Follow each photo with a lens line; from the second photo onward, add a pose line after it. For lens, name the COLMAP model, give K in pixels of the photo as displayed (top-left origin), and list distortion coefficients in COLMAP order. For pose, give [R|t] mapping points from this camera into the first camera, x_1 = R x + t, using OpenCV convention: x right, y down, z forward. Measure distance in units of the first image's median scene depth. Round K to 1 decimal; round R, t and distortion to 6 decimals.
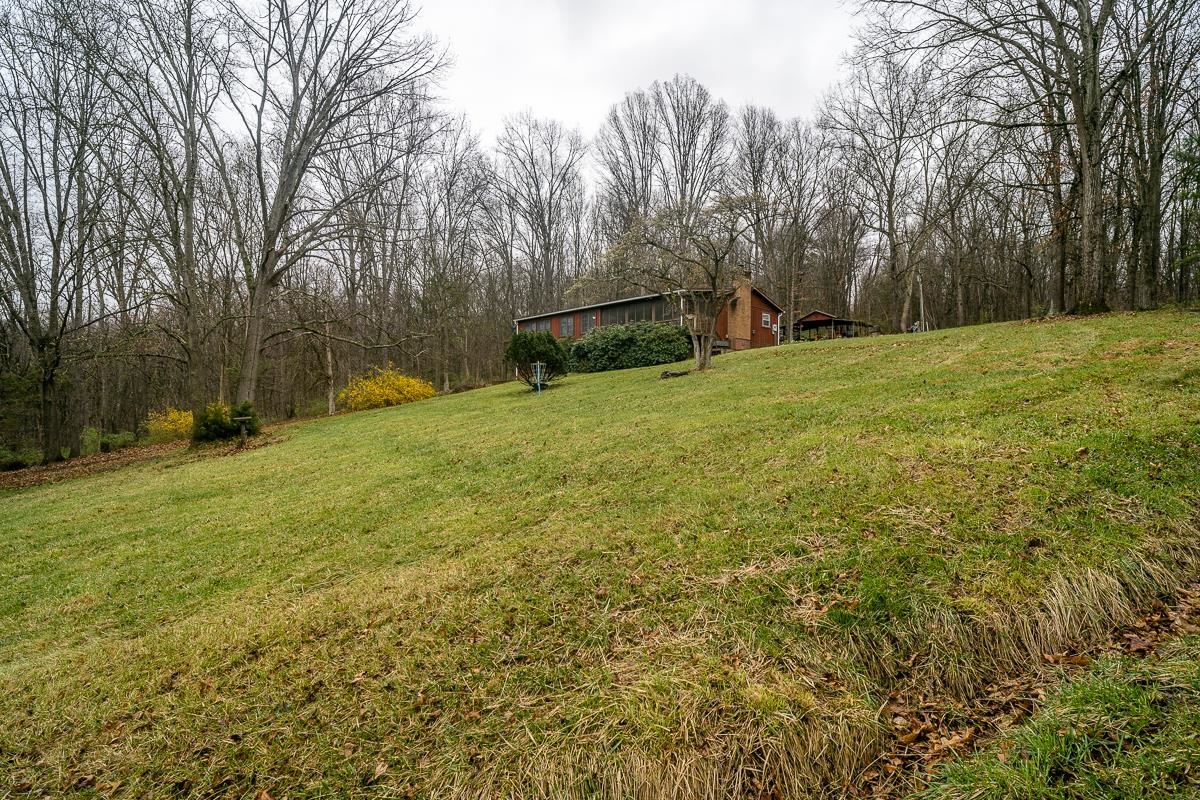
lens RADIAL K [[621.2, 0, 605.0], [0, 621.2, 405.8], [0, 0, 1]] dist [-0.006780, 0.000689]
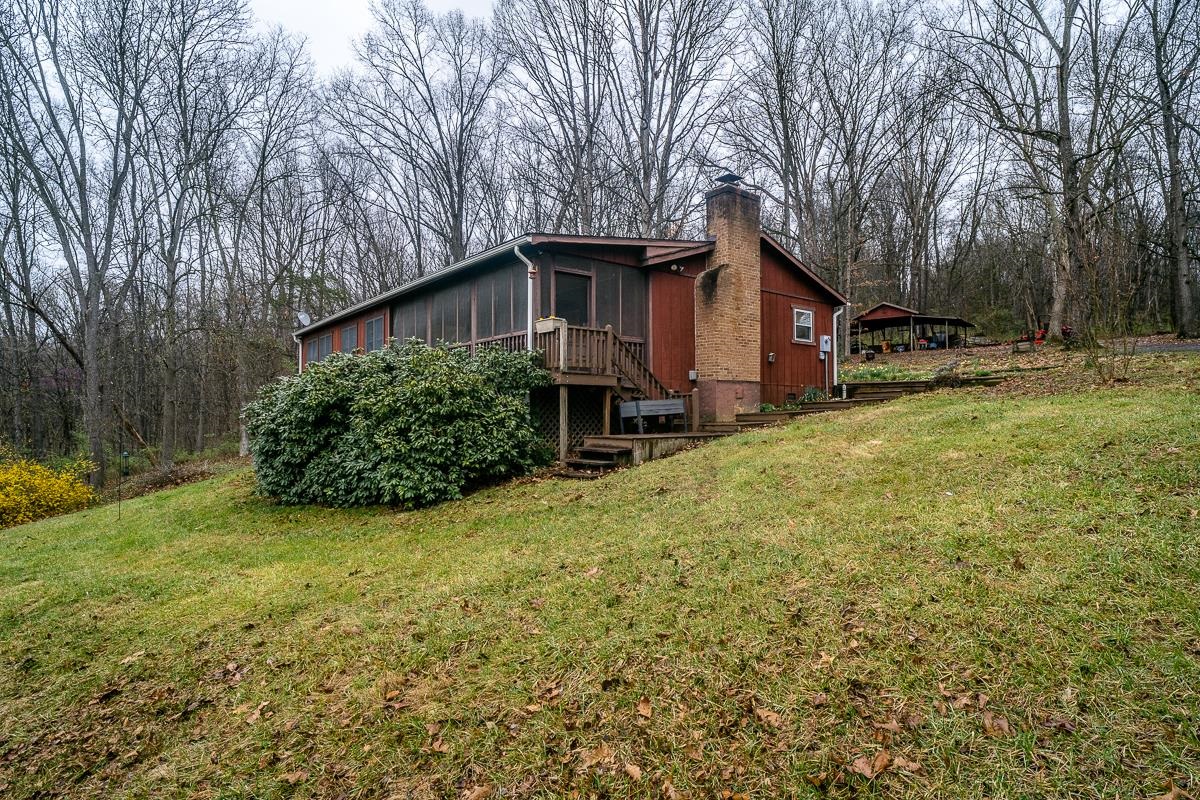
lens RADIAL K [[621.2, 0, 593.5], [0, 621.2, 399.1], [0, 0, 1]] dist [-0.006780, 0.000689]
pose [[0.997591, -0.008957, -0.068788, 0.157683], [0.008363, 0.999925, -0.008927, -0.091672], [0.068863, 0.008330, 0.997591, 0.617426]]
